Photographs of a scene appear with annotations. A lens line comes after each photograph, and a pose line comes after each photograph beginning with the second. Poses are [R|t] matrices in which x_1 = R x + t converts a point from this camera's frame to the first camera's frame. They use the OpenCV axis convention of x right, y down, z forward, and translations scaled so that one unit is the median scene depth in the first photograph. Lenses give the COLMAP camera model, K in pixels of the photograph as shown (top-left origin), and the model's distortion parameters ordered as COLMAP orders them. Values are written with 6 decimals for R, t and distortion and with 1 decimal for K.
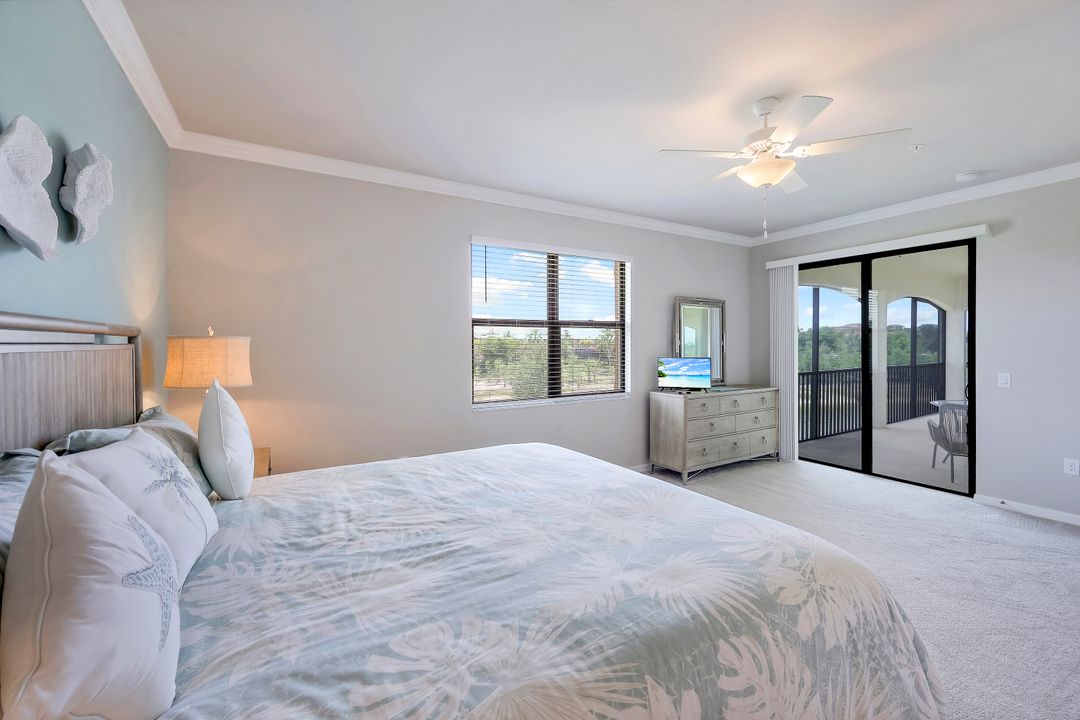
lens RADIAL K [[435.6, 0, 537.4], [0, 435.6, 354.1], [0, 0, 1]] dist [-0.002172, -0.000224]
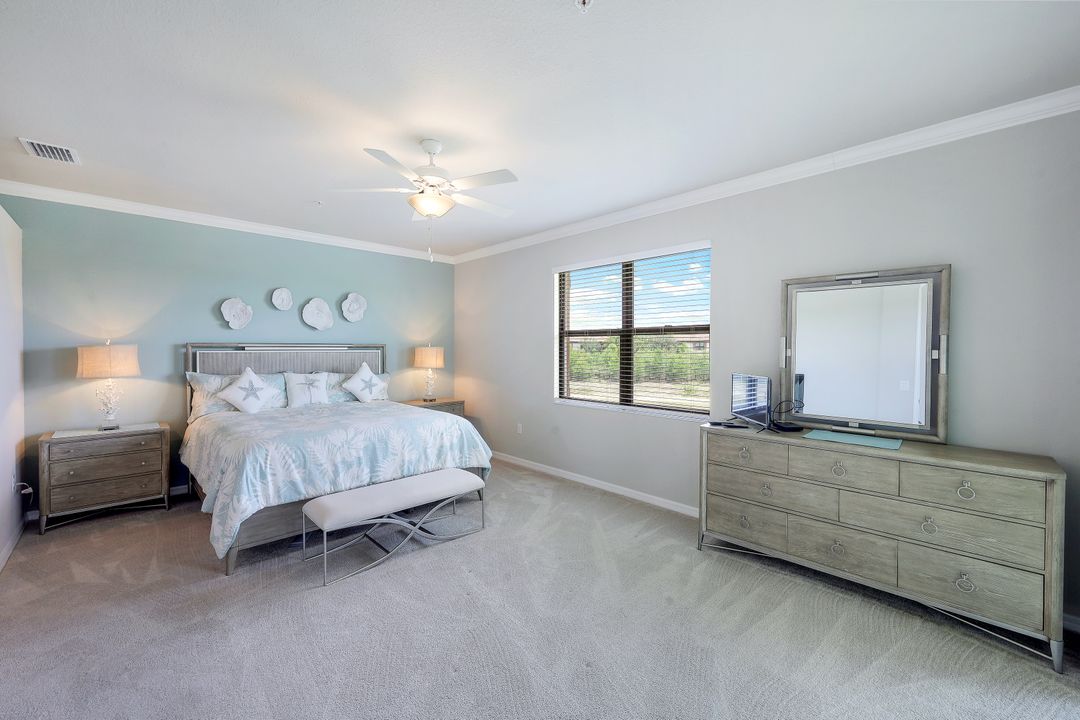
lens RADIAL K [[435.6, 0, 535.5], [0, 435.6, 354.2], [0, 0, 1]] dist [-0.002172, -0.000224]
pose [[0.255225, 0.024564, -0.966570, 0.944634], [-0.023055, 0.999548, 0.019314, -0.031964], [0.966607, 0.017355, 0.255676, 0.535970]]
